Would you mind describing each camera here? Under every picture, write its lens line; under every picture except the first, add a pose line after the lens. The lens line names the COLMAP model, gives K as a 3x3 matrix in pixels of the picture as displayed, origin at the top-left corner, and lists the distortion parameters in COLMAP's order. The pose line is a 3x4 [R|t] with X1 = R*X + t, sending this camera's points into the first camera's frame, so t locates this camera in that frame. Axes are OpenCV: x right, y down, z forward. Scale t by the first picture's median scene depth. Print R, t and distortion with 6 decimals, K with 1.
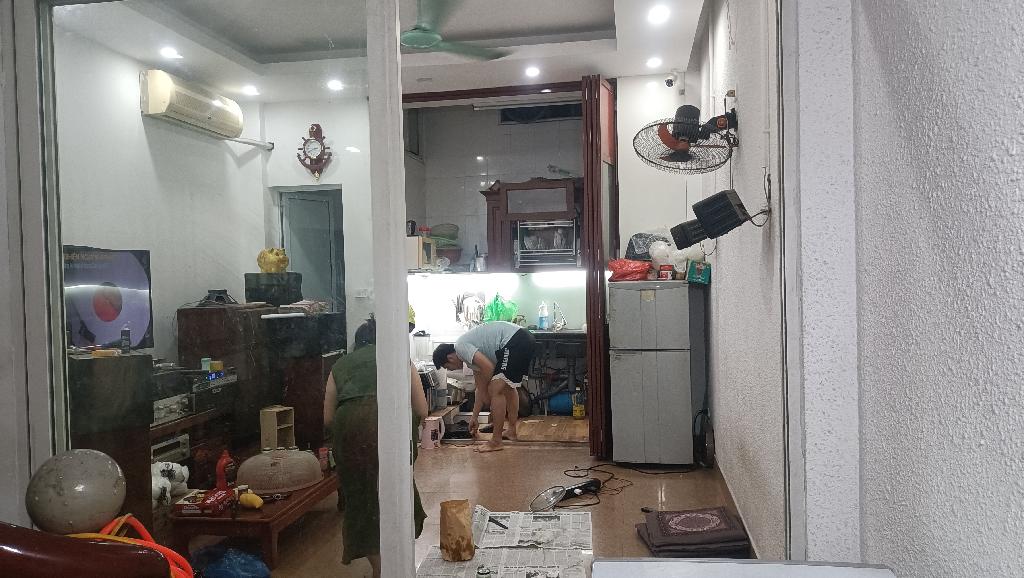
lens RADIAL K [[744.1, 0, 512.0], [0, 744.1, 289.0], [0, 0, 1]] dist [0.067401, -0.093109]
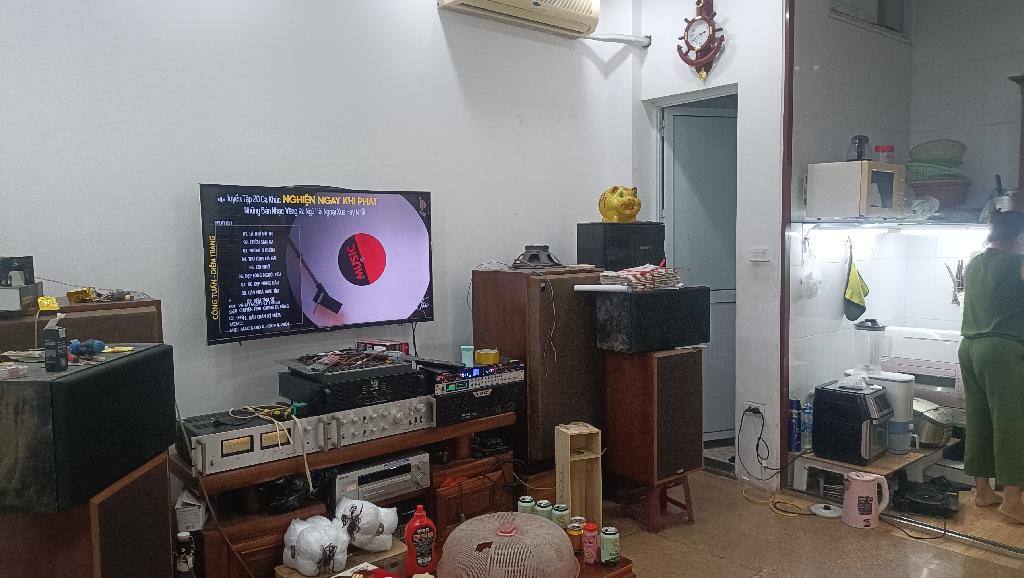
lens RADIAL K [[744.1, 0, 512.0], [0, 744.1, 289.0], [0, 0, 1]] dist [0.067401, -0.093109]
pose [[0.771150, 0.064668, -0.633361, 0.044513], [-0.019819, 0.996784, 0.077644, -0.011478], [0.636345, -0.047323, 0.769951, 0.391942]]
